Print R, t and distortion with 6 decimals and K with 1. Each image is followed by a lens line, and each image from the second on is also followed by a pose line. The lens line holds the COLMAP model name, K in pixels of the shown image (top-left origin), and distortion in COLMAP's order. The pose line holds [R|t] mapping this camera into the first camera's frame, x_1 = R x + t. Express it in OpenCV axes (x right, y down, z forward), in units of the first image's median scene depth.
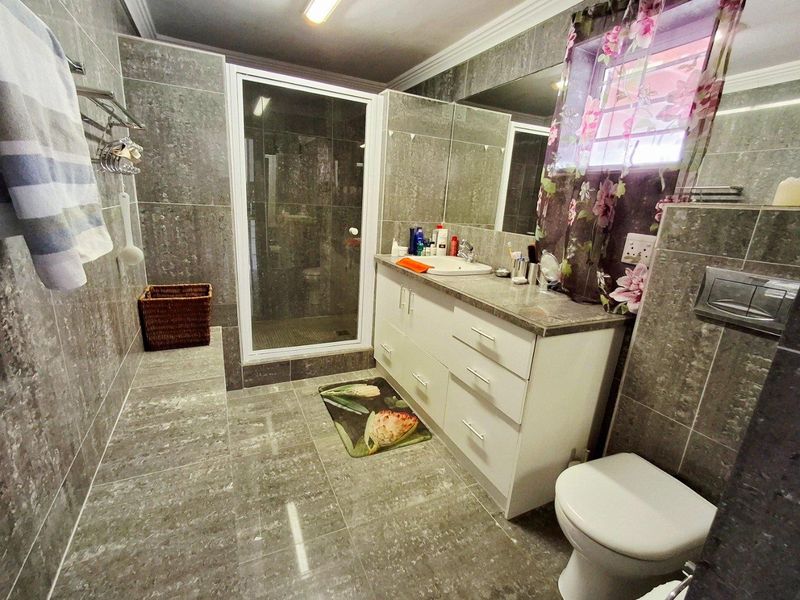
lens RADIAL K [[366.4, 0, 401.1], [0, 366.4, 300.7], [0, 0, 1]] dist [-0.005733, -0.000580]
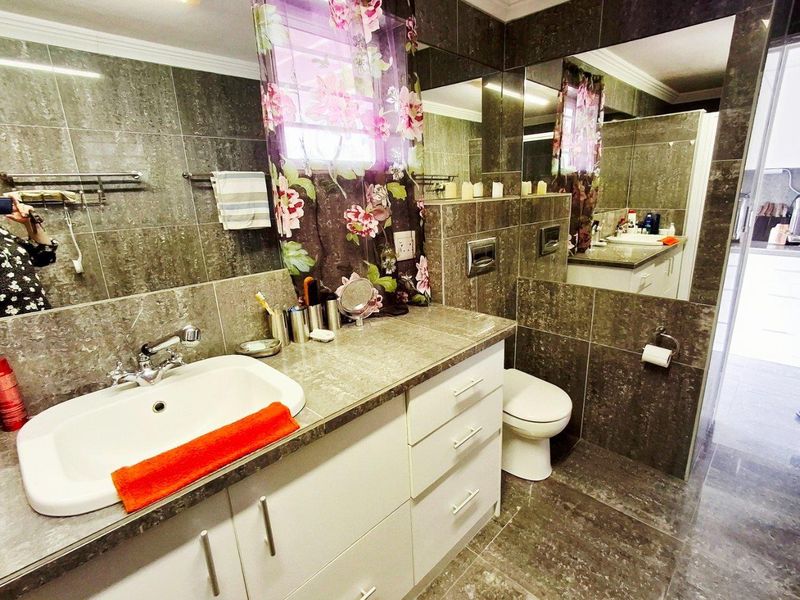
lens RADIAL K [[406.7, 0, 404.0], [0, 406.7, 304.6], [0, 0, 1]] dist [-0.023981, -0.000461]
pose [[-0.357182, -0.301108, 0.884169, -0.477150], [0.257202, 0.878308, 0.403015, -0.487751], [-0.897924, 0.371360, -0.236270, 1.396091]]
